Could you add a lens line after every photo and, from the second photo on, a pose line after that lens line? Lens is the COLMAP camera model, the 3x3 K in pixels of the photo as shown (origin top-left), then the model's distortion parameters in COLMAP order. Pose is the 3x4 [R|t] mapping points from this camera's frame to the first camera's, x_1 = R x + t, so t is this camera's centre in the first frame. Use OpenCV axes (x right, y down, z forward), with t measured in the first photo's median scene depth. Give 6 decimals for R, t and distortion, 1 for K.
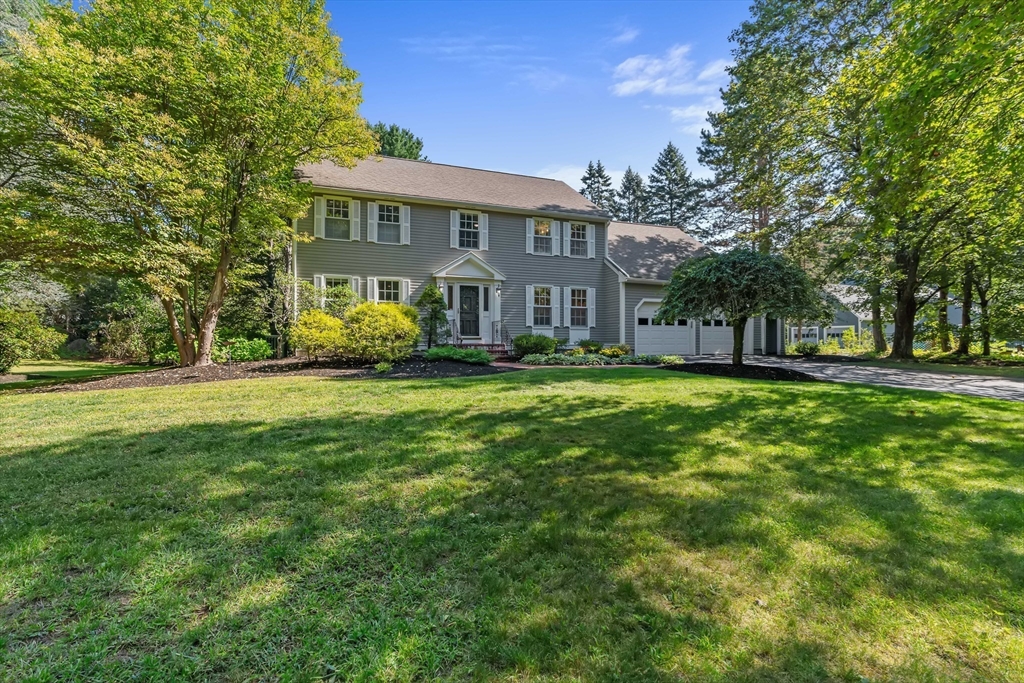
lens RADIAL K [[459.0, 0, 510.4], [0, 459.0, 336.9], [0, 0, 1]] dist [-0.012847, 0.003939]
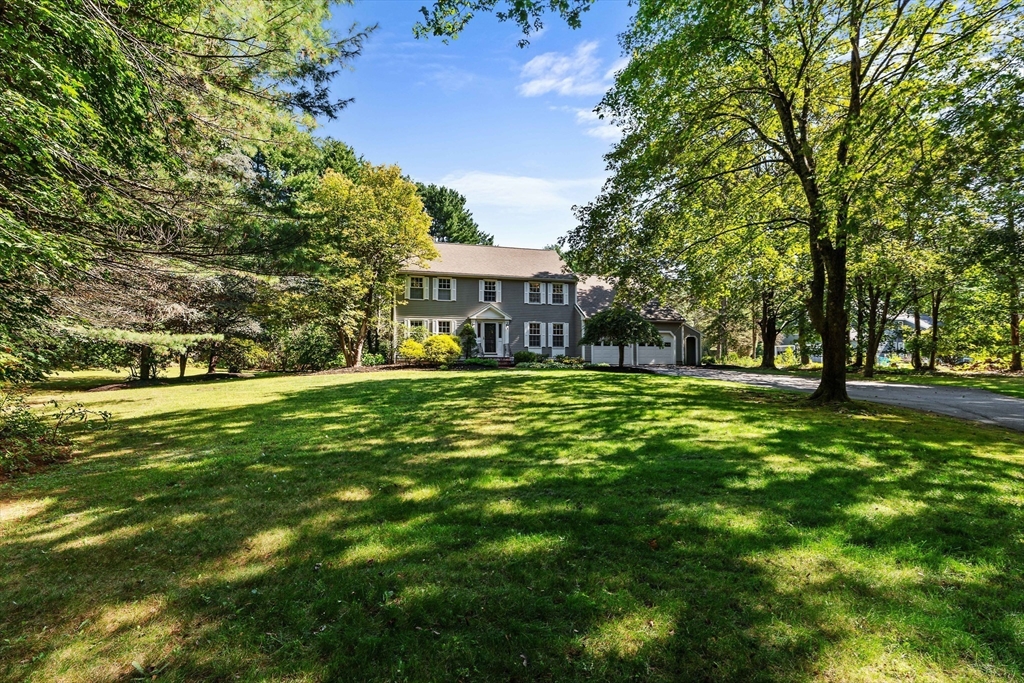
lens RADIAL K [[459.0, 0, 513.0], [0, 459.0, 346.5], [0, 0, 1]] dist [-0.012847, 0.003939]
pose [[0.996011, -0.001747, -0.089217, 0.148249], [0.000080, 0.999825, -0.018693, 0.007309], [0.089234, 0.018612, 0.995837, -0.699223]]
